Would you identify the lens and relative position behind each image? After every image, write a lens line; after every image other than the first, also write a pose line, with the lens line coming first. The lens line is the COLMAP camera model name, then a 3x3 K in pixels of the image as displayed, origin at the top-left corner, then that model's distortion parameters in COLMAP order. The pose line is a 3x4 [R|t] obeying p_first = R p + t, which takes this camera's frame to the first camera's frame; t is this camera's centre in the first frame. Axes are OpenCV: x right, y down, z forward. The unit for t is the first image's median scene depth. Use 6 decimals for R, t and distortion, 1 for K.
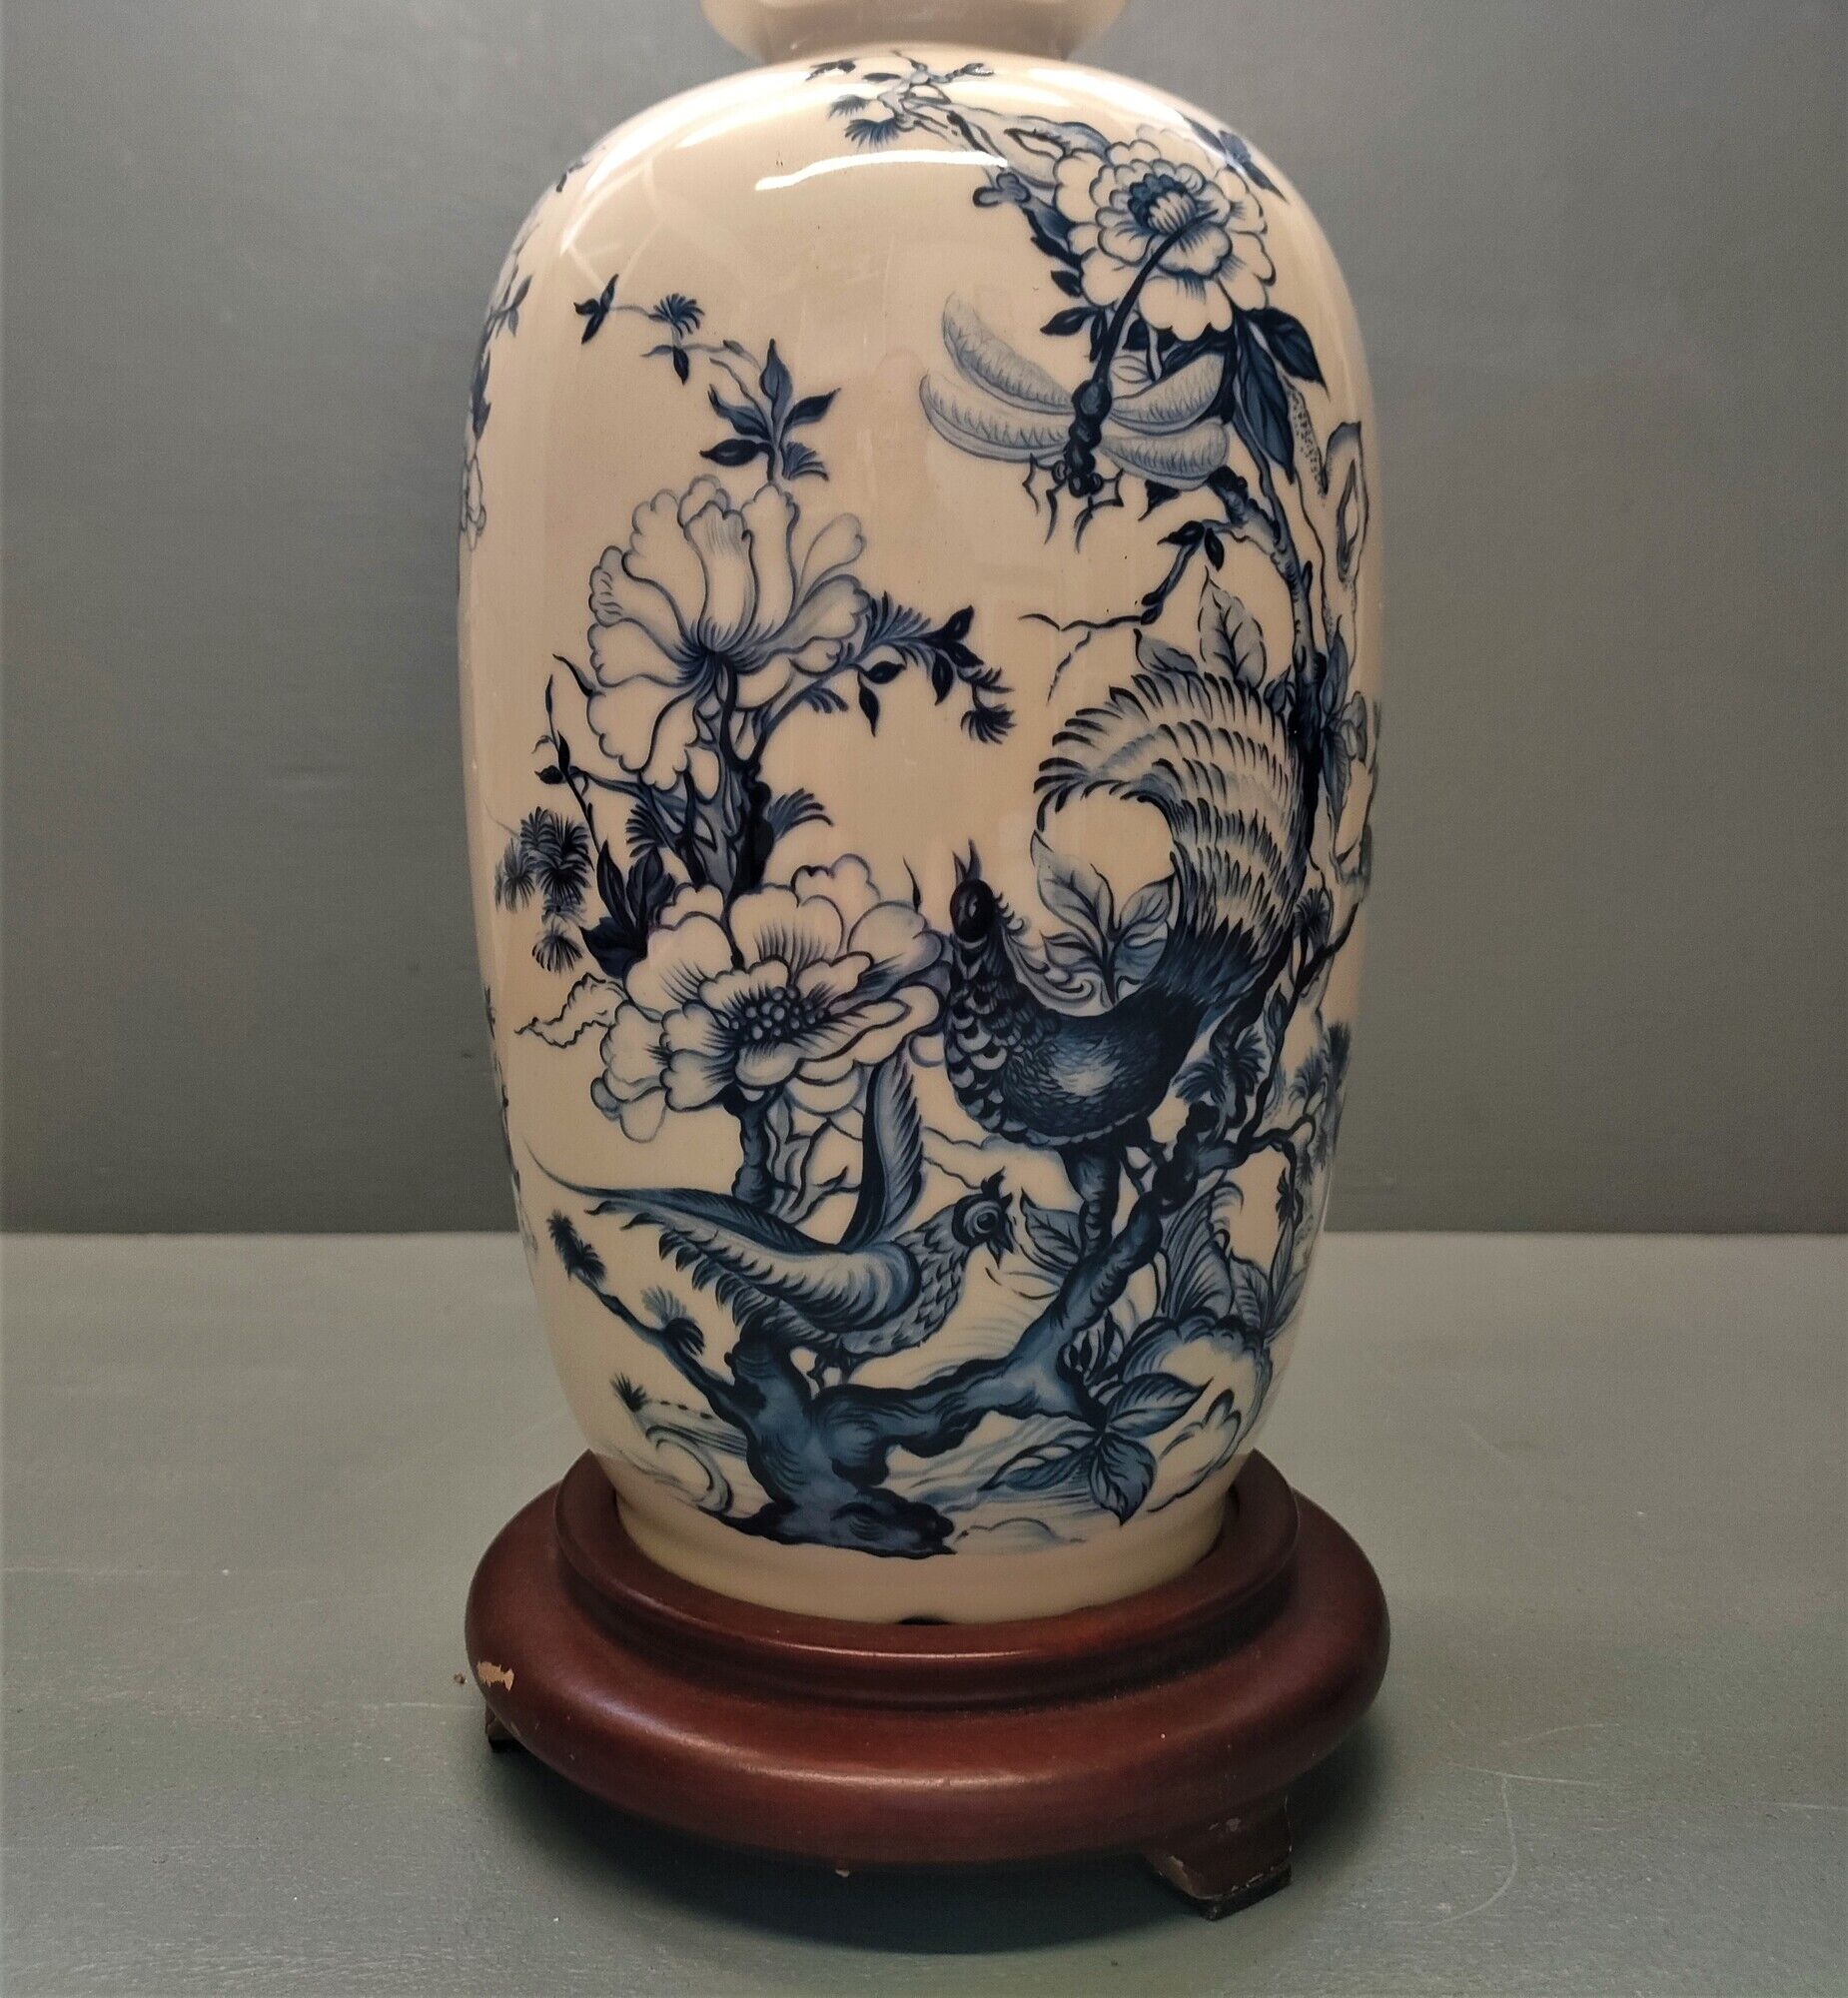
lens RADIAL K [[1949.4, 0, 864.7], [0, 1949.4, 690.7], [0, 0, 1]] dist [0.033557, 0.013804]
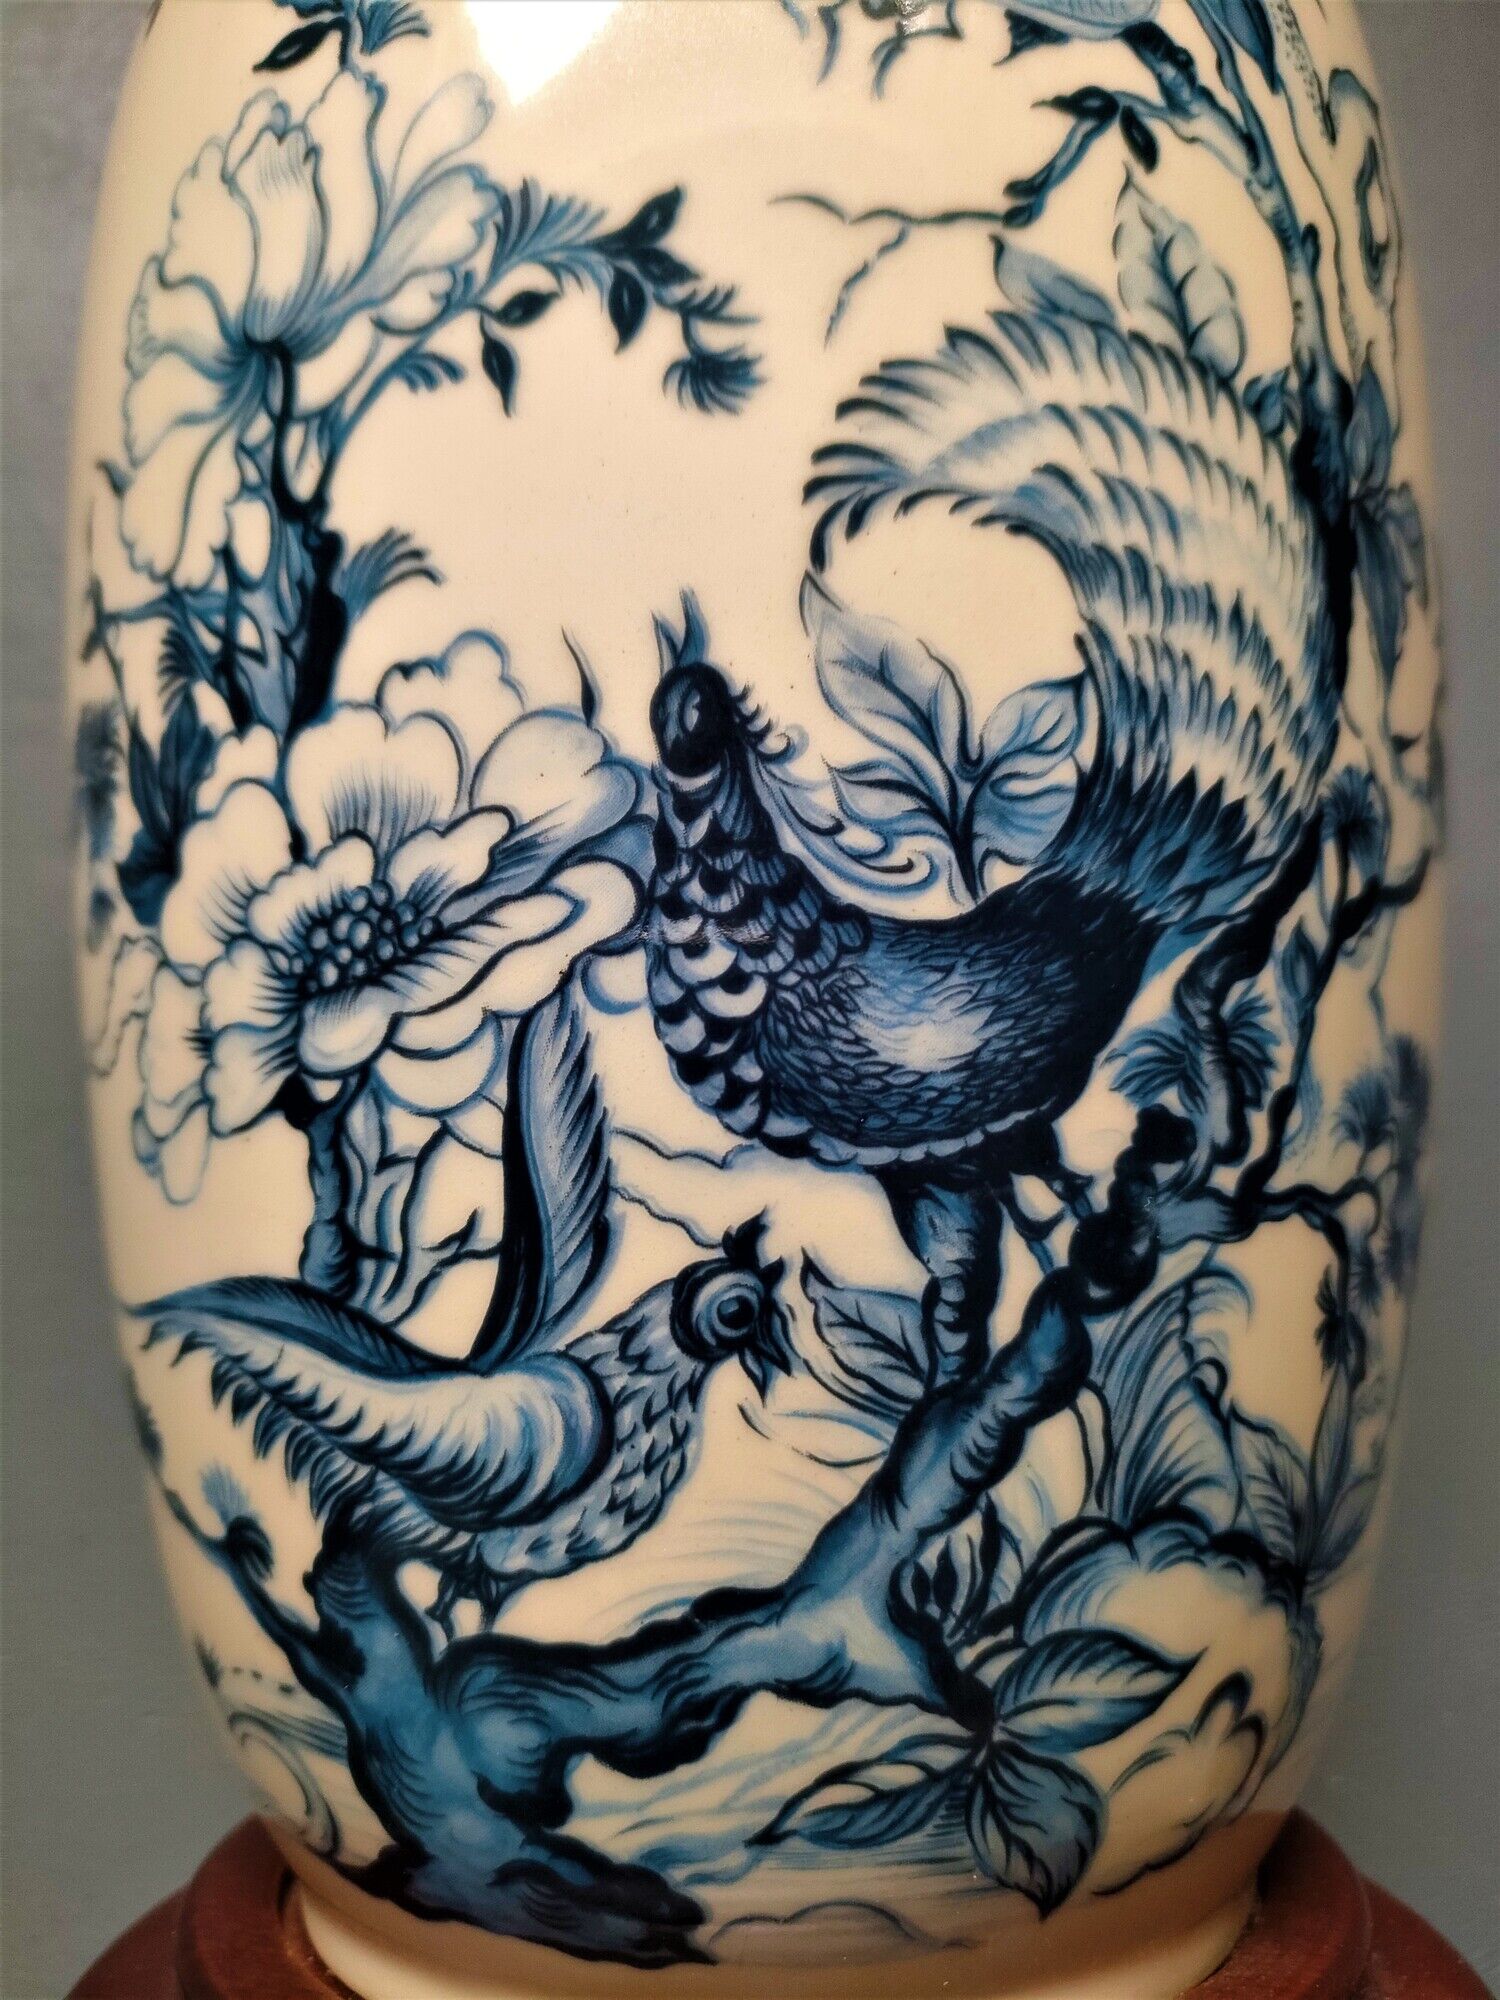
lens RADIAL K [[1597.1, 0, 786.3], [0, 1597.1, 1004.9], [0, 0, 1]] dist [-0.037040, -0.004762]
pose [[0.991739, -0.027826, -0.125218, 0.129137], [0.014135, 0.993949, -0.108925, 0.232823], [0.127491, 0.106255, 0.986132, 0.565477]]
